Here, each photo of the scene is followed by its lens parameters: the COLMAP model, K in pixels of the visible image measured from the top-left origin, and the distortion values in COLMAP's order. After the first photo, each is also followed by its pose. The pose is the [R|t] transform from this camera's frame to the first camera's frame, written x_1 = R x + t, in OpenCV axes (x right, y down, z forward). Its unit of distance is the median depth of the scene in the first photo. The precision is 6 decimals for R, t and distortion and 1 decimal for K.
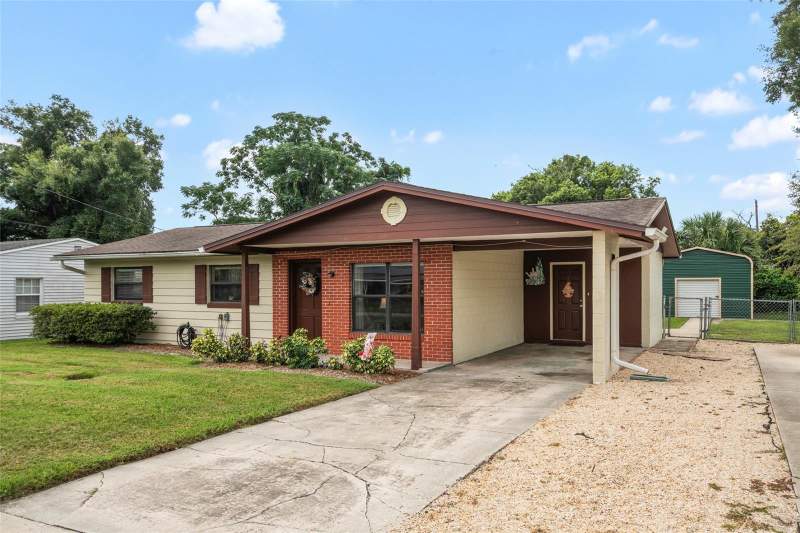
lens RADIAL K [[610.0, 0, 400.2], [0, 610.0, 270.6], [0, 0, 1]] dist [0.013649, 0.000657]
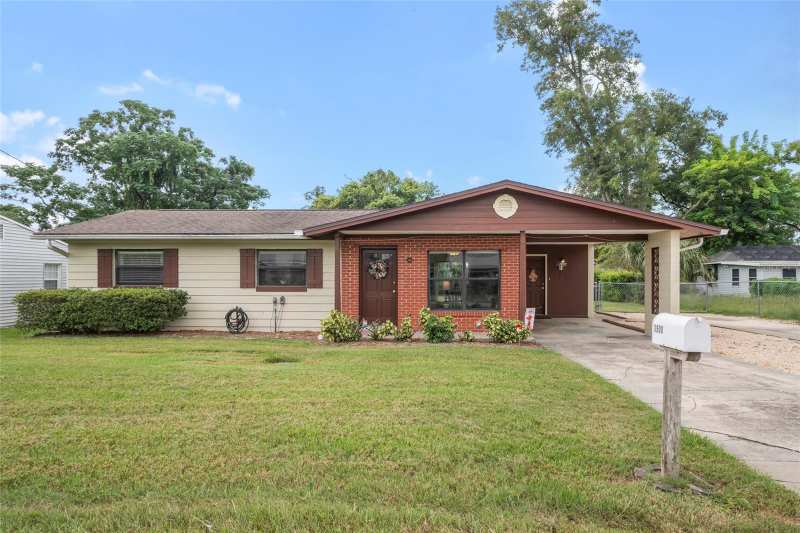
lens RADIAL K [[521.6, 0, 400.7], [0, 521.6, 270.0], [0, 0, 1]] dist [0.008083, 0.000159]
pose [[0.901396, 0.009835, 0.432884, -0.428649], [-0.013767, 0.999888, 0.005949, 0.015341], [-0.432777, -0.011322, 0.901430, 0.116672]]
